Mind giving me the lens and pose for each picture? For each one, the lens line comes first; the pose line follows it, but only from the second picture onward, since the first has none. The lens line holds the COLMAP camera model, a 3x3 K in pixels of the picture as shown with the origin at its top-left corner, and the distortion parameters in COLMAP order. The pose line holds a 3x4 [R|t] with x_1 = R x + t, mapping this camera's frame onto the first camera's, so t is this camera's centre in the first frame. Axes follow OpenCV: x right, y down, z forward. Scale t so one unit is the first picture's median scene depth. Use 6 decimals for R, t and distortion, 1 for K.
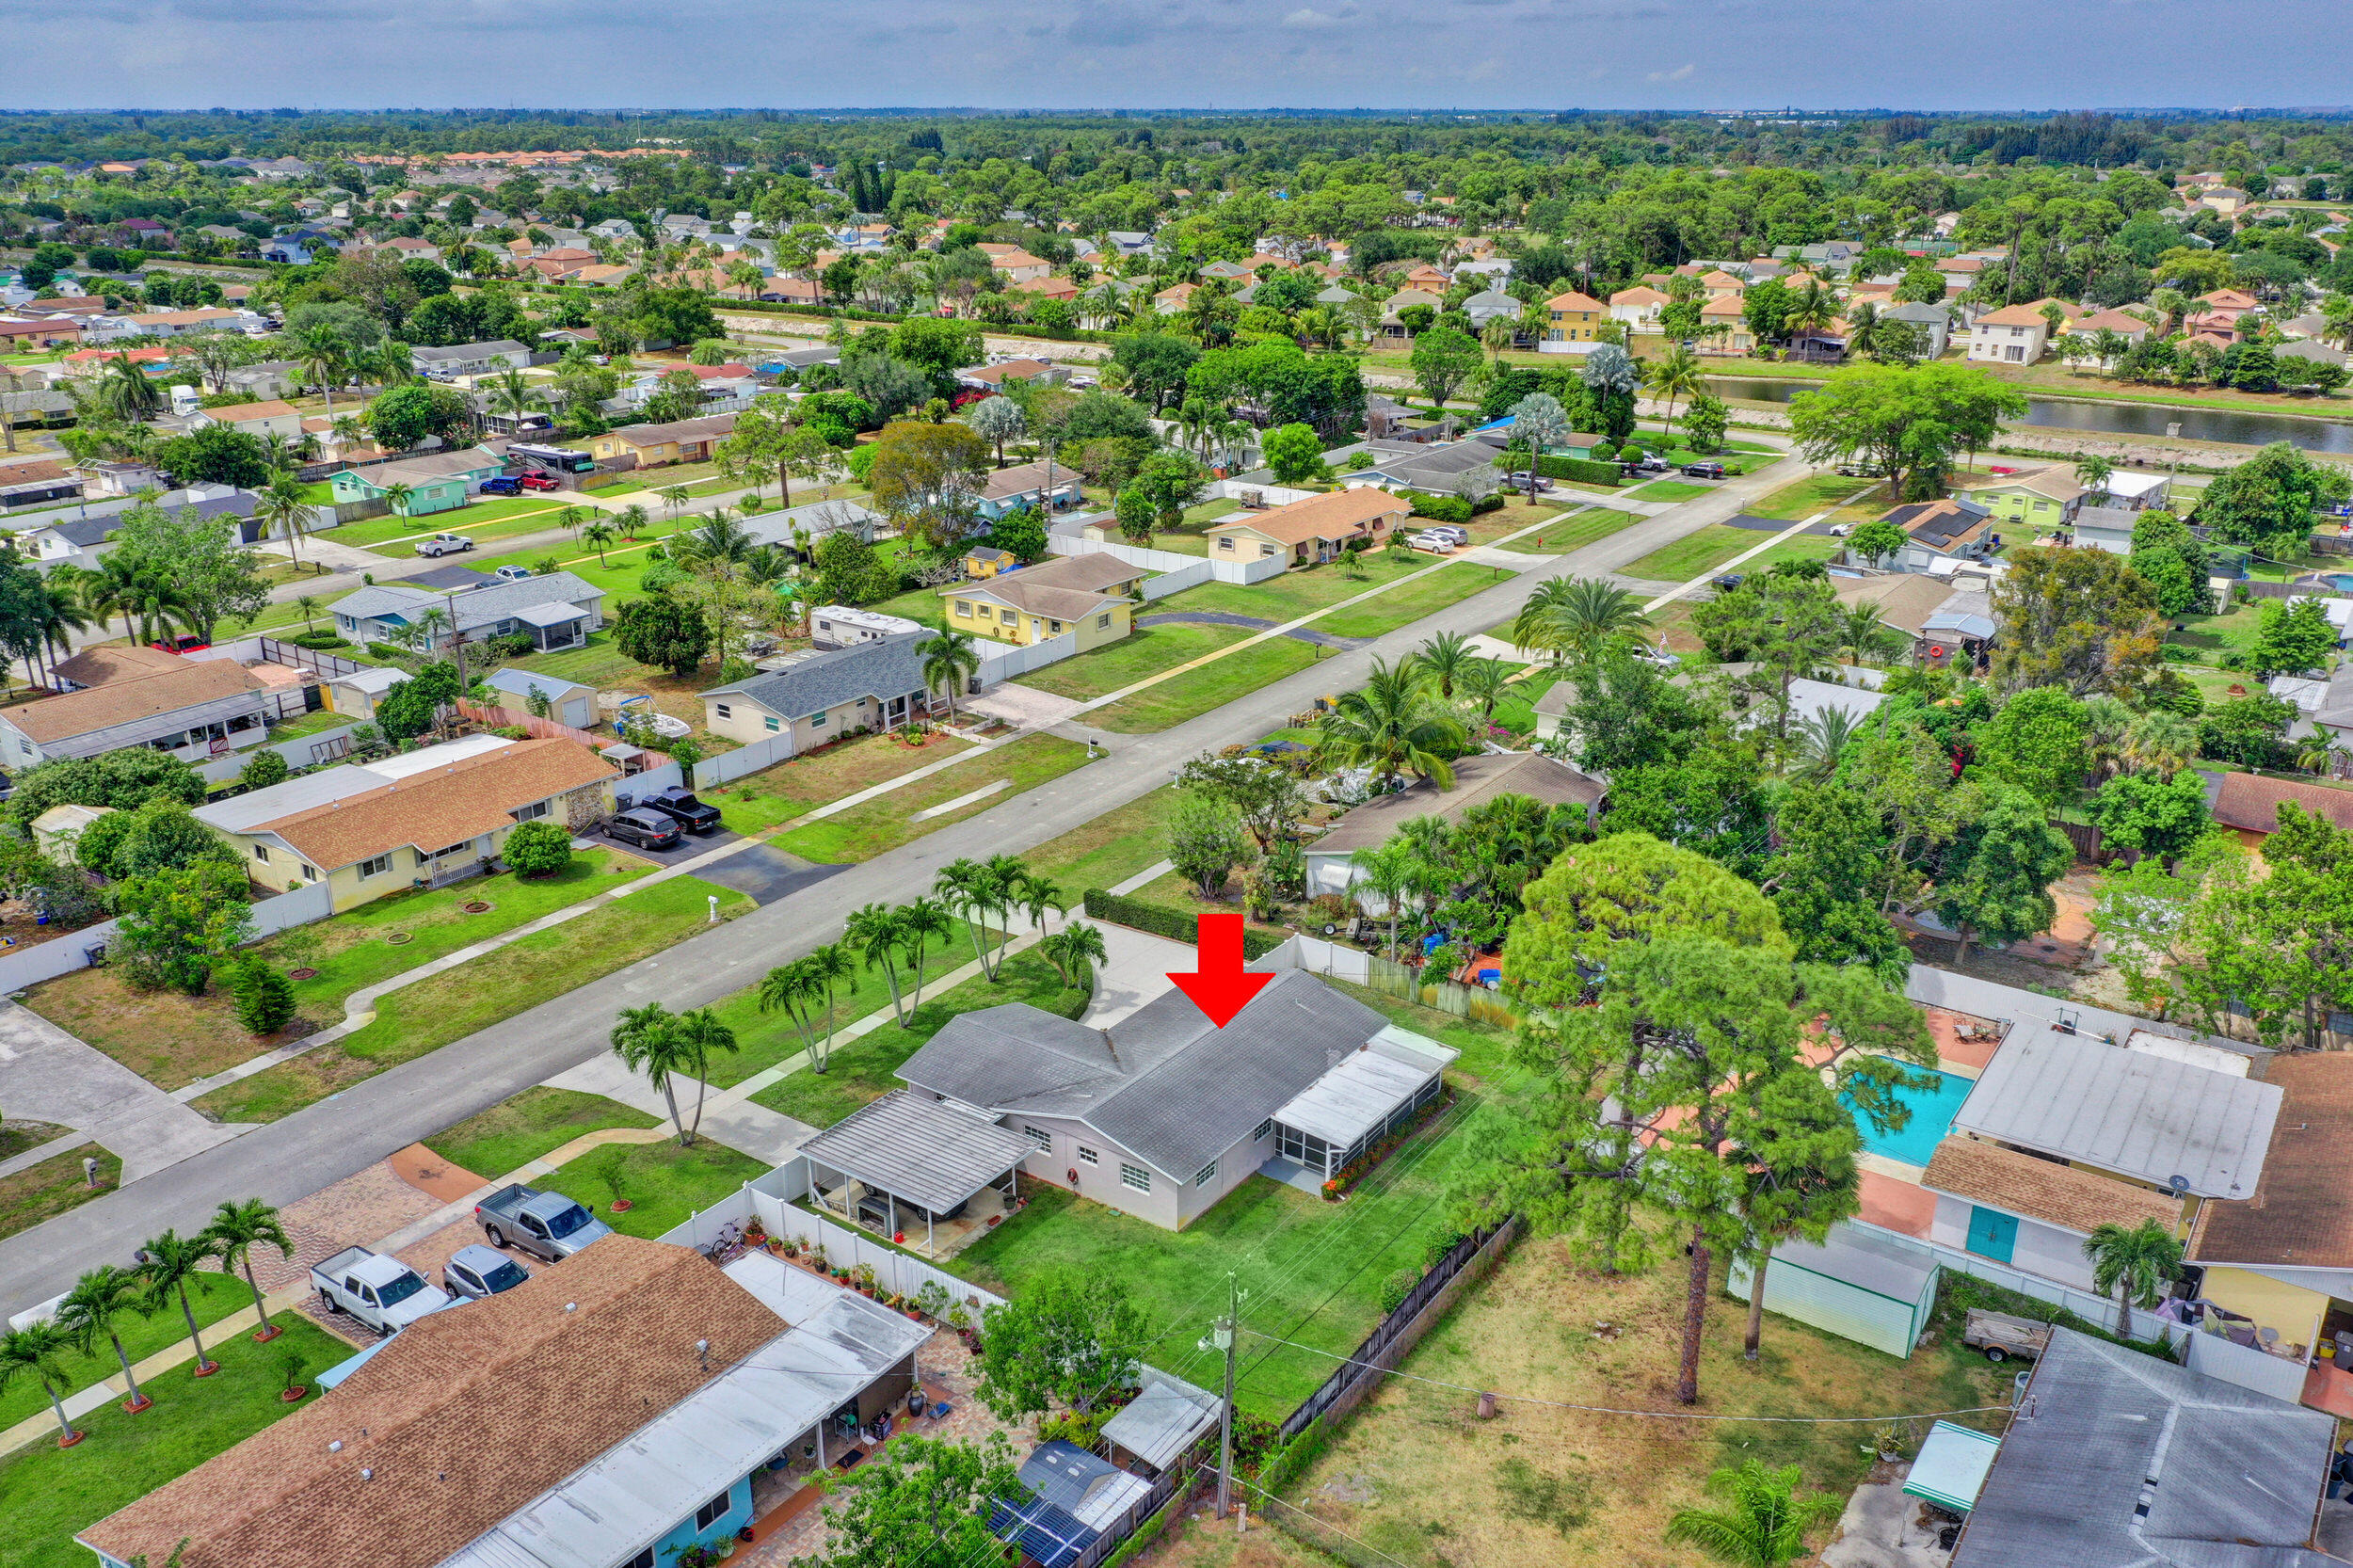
lens RADIAL K [[1857.9, 0, 1176.5], [0, 1857.9, 784.0], [0, 0, 1]] dist [-0.002404, -0.004942]
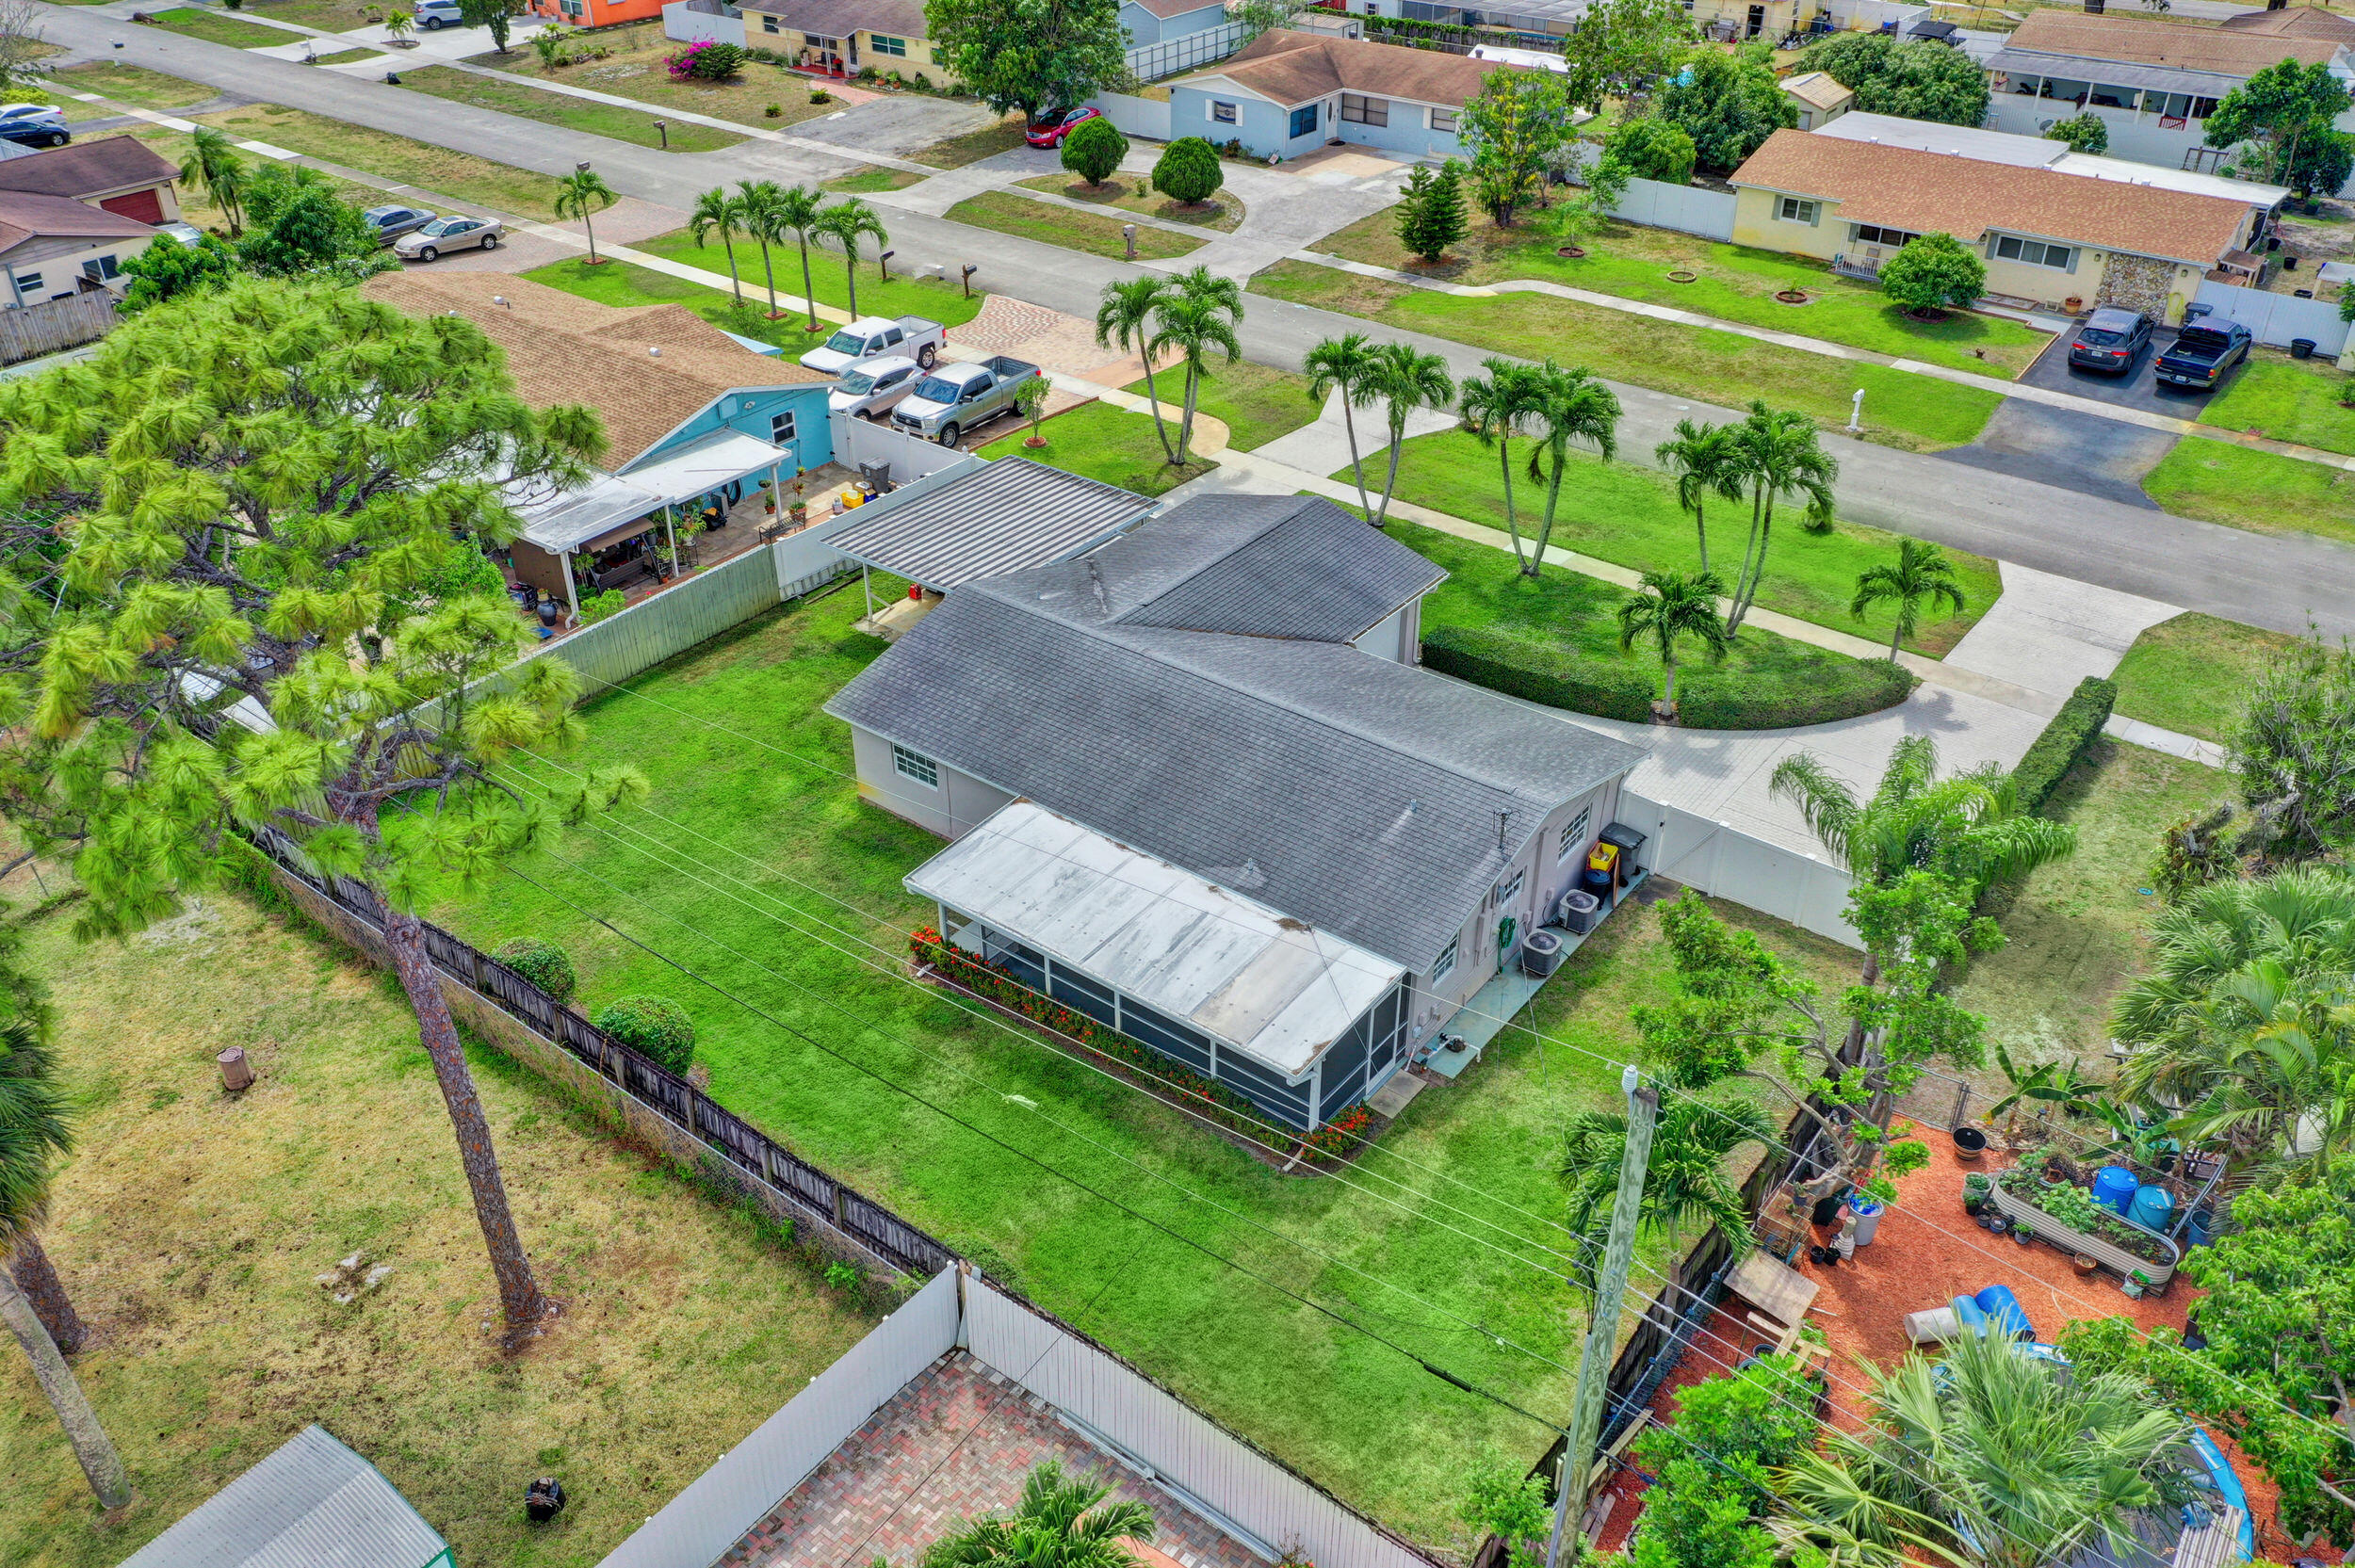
lens RADIAL K [[1859.3, 0, 1177.5], [0, 1859.3, 784.0], [0, 0, 1]] dist [-0.002404, -0.004942]
pose [[-0.037900, 0.544918, -0.837632, 0.360151], [-0.339266, 0.781429, 0.523706, -0.086689], [0.939927, 0.304029, 0.155256, 0.699458]]
